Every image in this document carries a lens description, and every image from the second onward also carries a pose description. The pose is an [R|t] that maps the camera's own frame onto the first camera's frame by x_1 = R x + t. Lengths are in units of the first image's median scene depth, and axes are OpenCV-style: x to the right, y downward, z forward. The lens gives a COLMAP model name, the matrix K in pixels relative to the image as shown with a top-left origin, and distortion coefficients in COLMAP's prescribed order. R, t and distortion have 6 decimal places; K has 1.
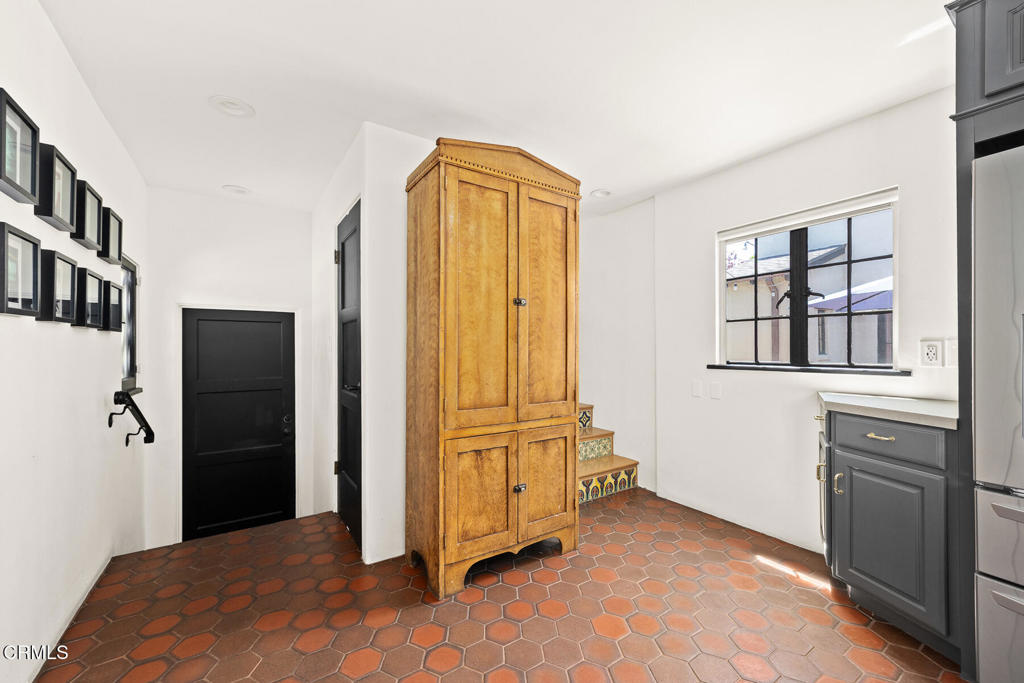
lens RADIAL K [[408.2, 0, 514.6], [0, 408.2, 349.9], [0, 0, 1]] dist [-0.001517, -0.000291]
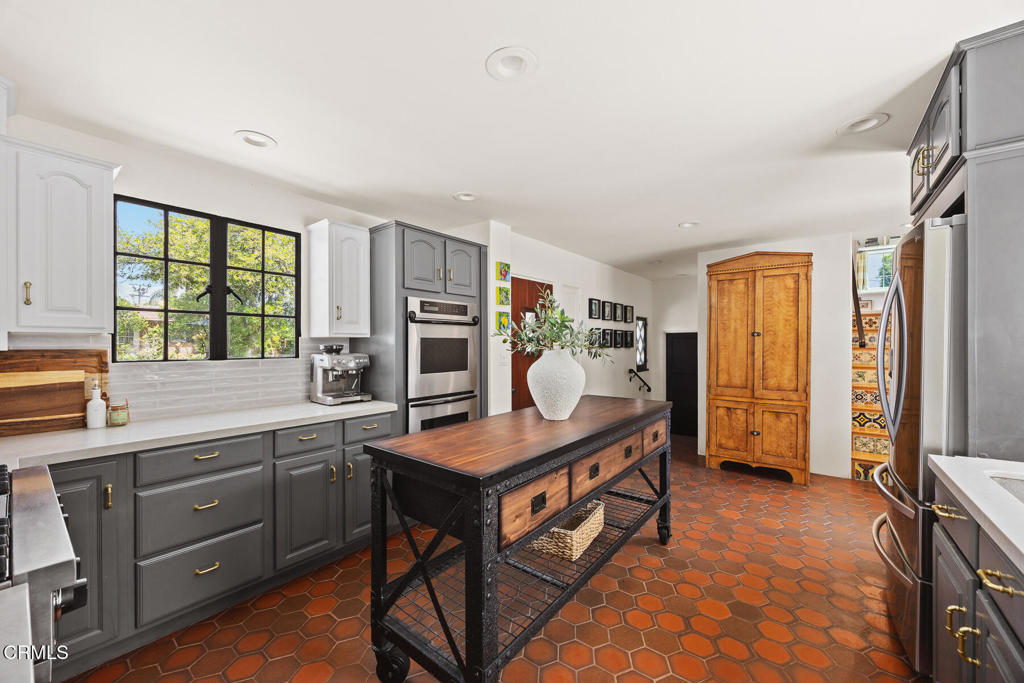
lens RADIAL K [[389.9, 0, 512.8], [0, 389.9, 345.7], [0, 0, 1]] dist [0.000459, -0.001028]
pose [[0.310709, 0.007024, -0.950479, 1.341761], [0.005919, 0.999939, 0.009324, -0.087019], [0.950487, -0.008523, 0.310648, -0.606966]]
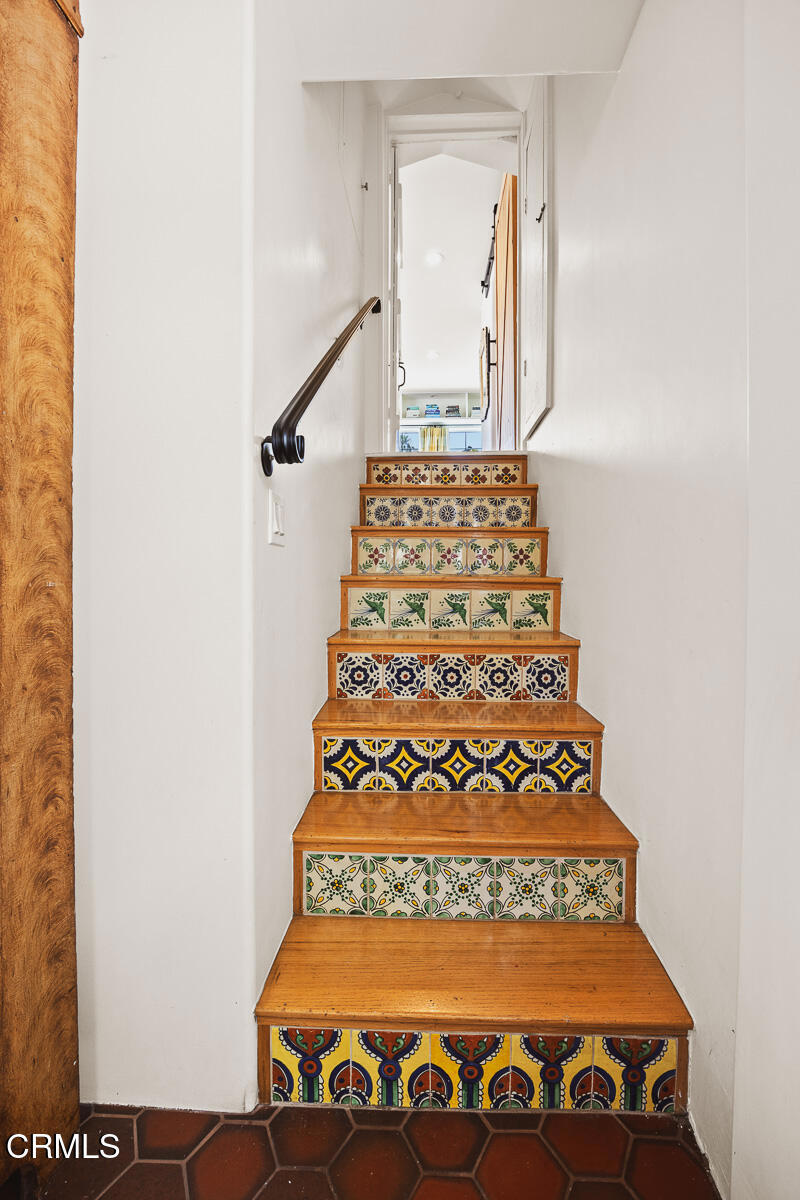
lens RADIAL K [[548.1, 0, 403.7], [0, 548.1, 600.1], [0, 0, 1]] dist [-0.015870, 0.000253]
pose [[0.812973, 0.025541, -0.581740, 0.536826], [-0.003789, 0.999248, 0.038577, 0.057080], [0.582288, -0.029158, 0.812459, 1.066259]]
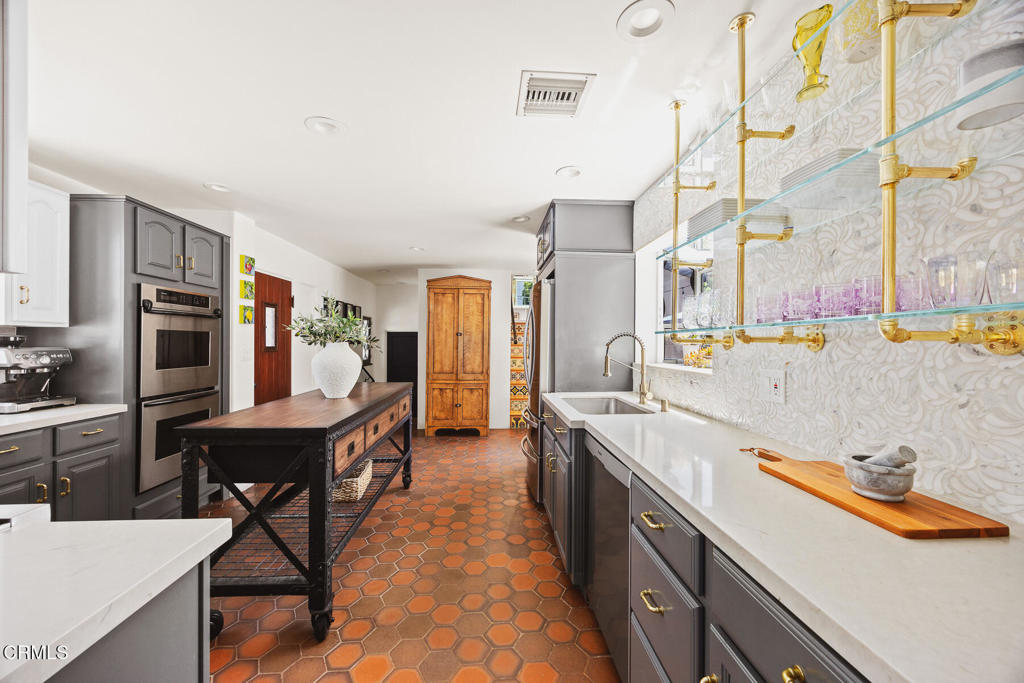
lens RADIAL K [[389.9, 0, 512.0], [0, 389.9, 342.5], [0, 0, 1]] dist [0.000459, -0.001028]
pose [[0.864940, 0.008026, -0.501810, 1.528809], [-0.006390, 0.999967, 0.004979, -0.077722], [0.501834, -0.001100, 0.864963, -0.970326]]
